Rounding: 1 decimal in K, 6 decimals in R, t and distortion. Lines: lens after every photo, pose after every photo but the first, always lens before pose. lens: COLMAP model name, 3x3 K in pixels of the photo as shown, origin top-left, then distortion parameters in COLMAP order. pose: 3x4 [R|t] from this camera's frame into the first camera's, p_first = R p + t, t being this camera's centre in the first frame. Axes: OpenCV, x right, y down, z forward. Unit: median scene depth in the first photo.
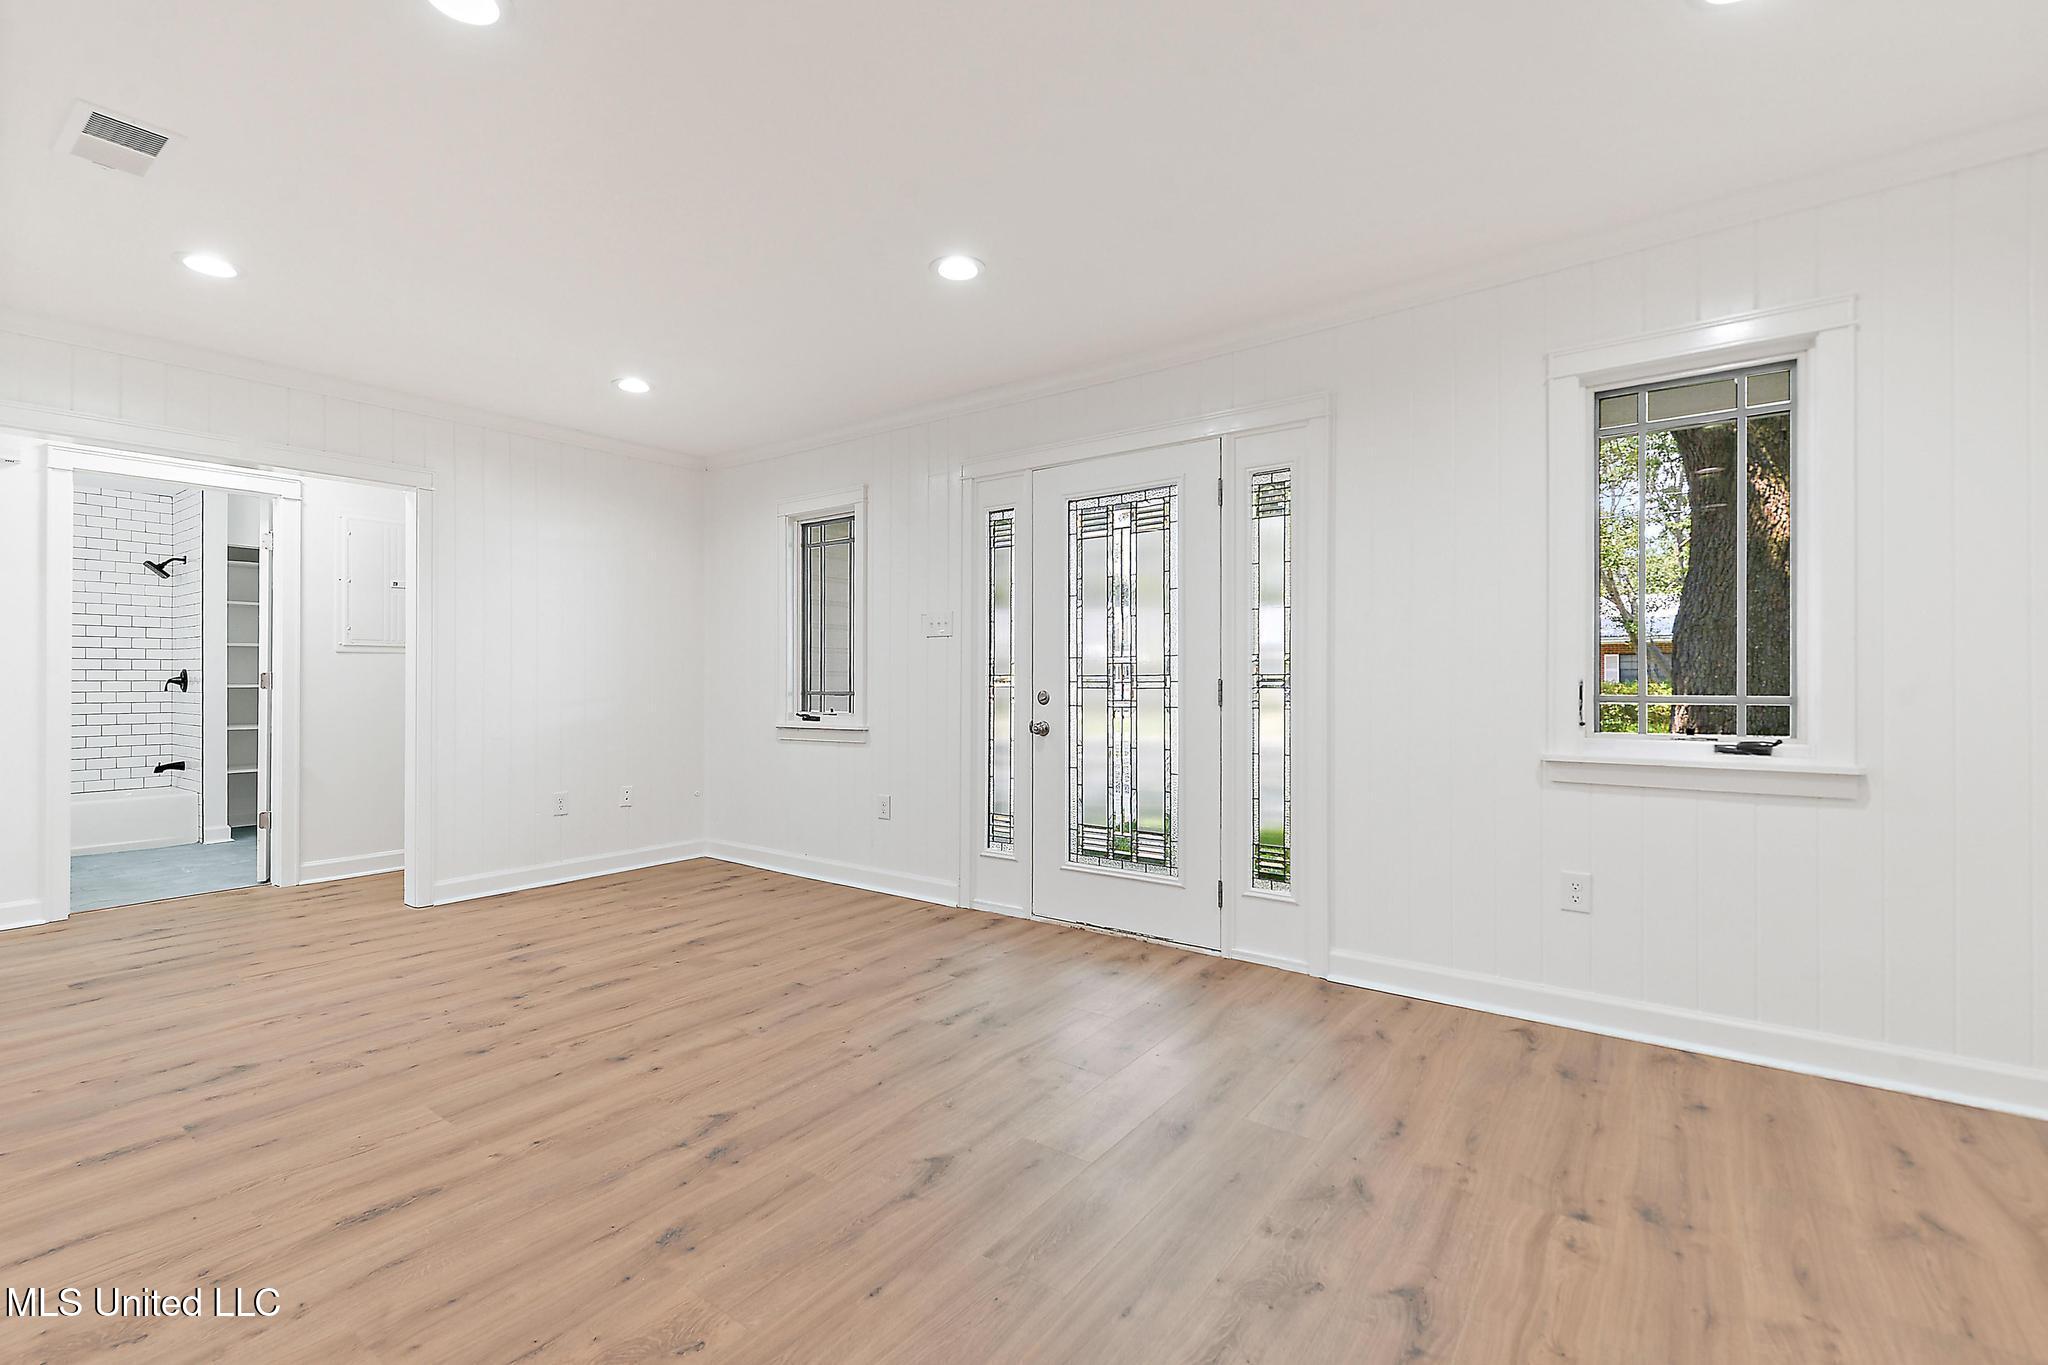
lens RADIAL K [[905.0, 0, 1024.0], [0, 905.0, 682.5], [0, 0, 1]] dist [0.000237, 0.000005]
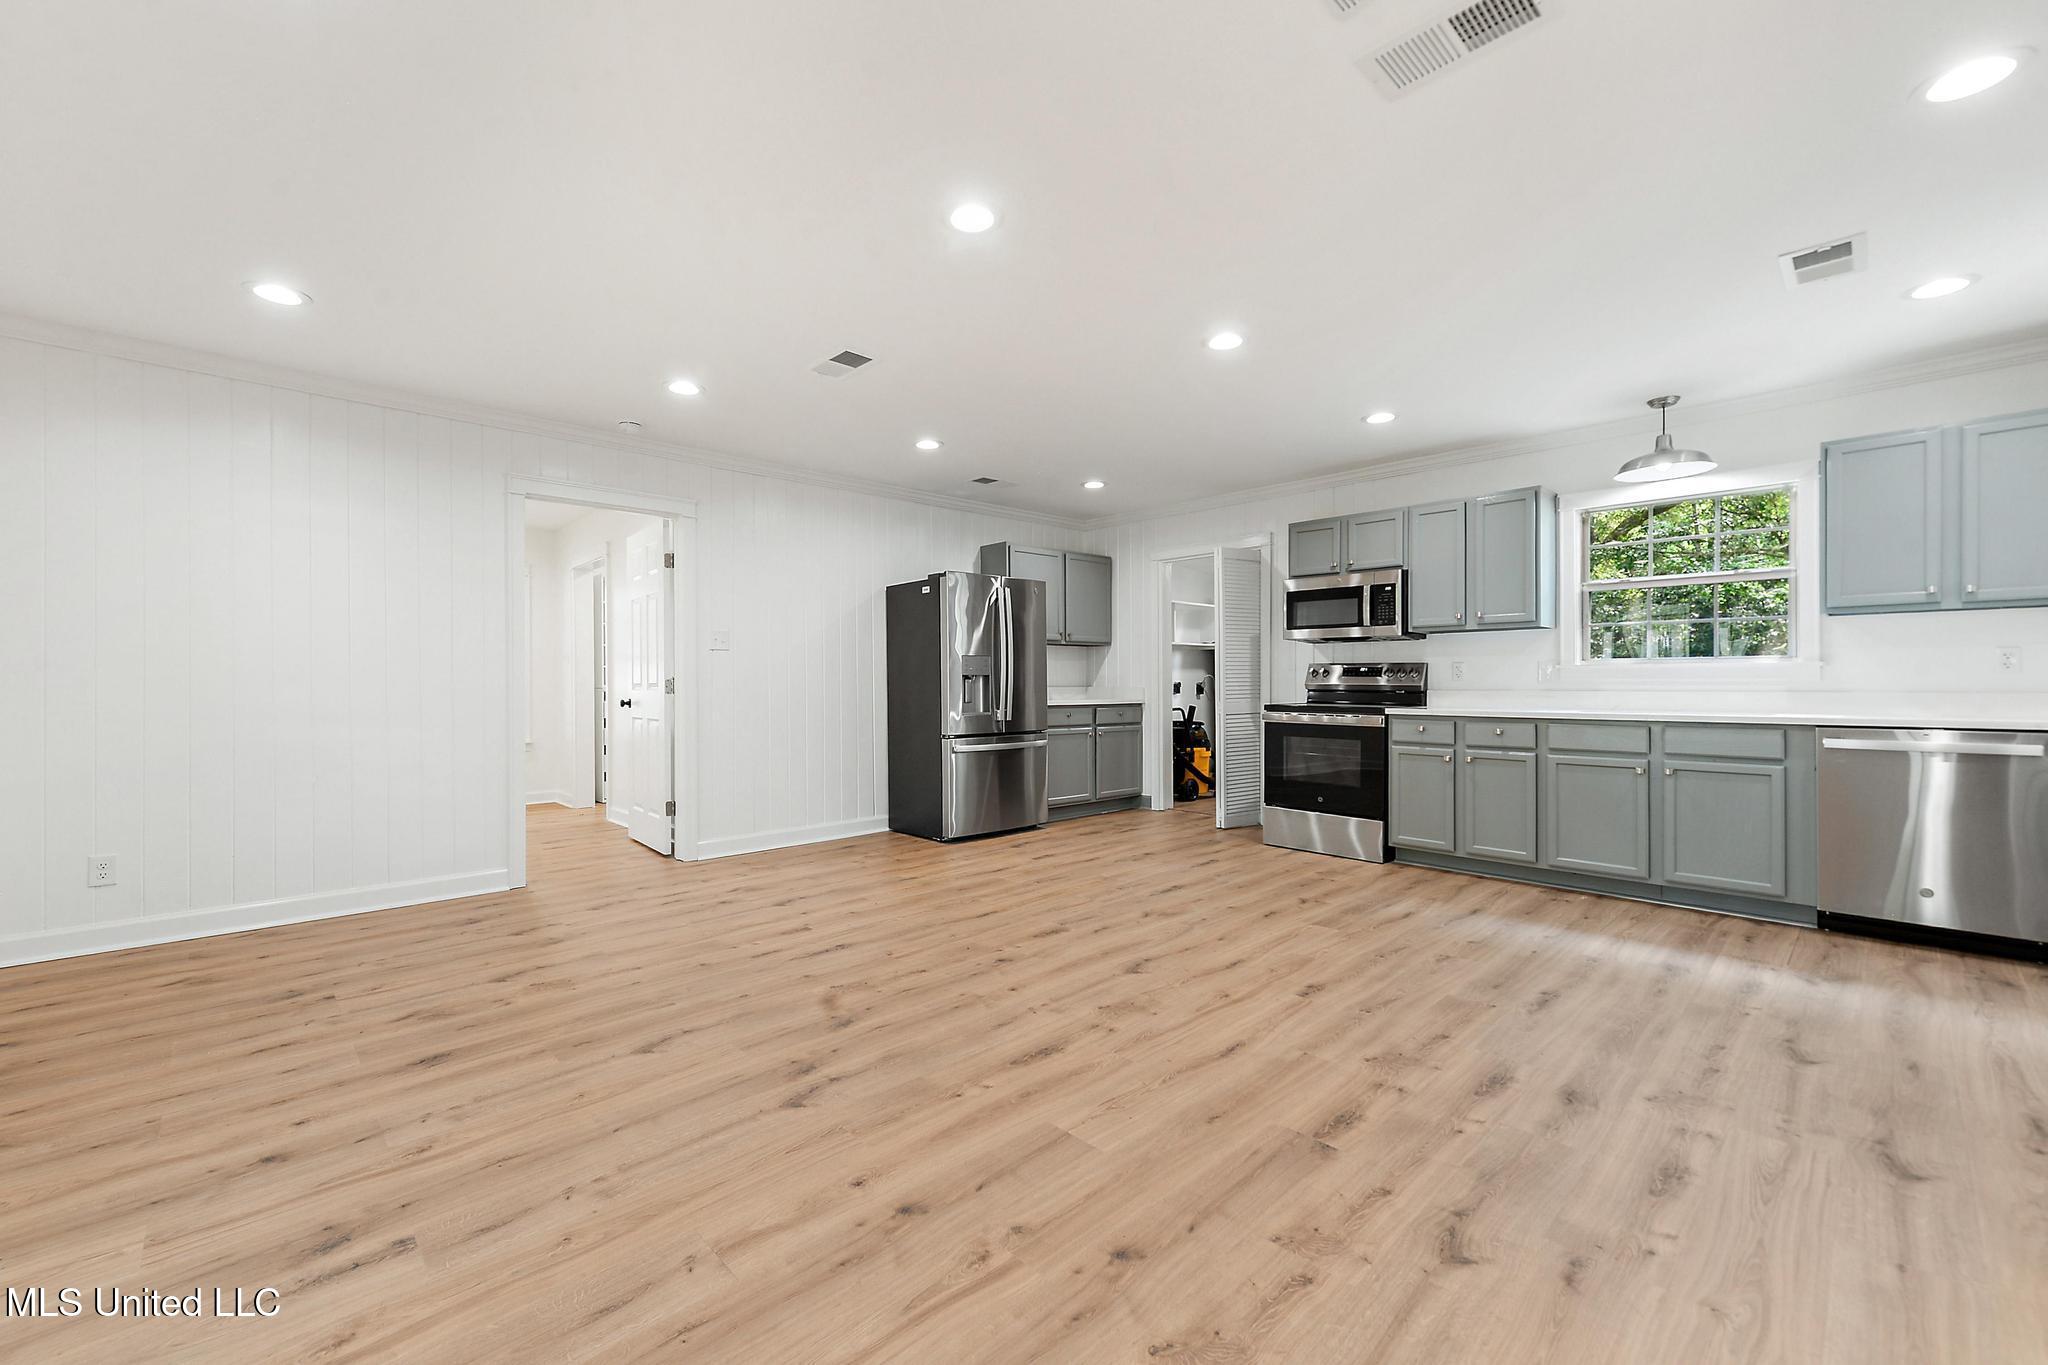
lens RADIAL K [[829.0, 0, 1024.0], [0, 829.0, 682.5], [0, 0, 1]] dist [0.016046, 0.000082]
pose [[-0.985559, 0.004595, 0.169267, -0.737602], [0.005376, 0.999977, 0.004154, 0.003472], [-0.169244, 0.005004, -0.985561, 1.848639]]
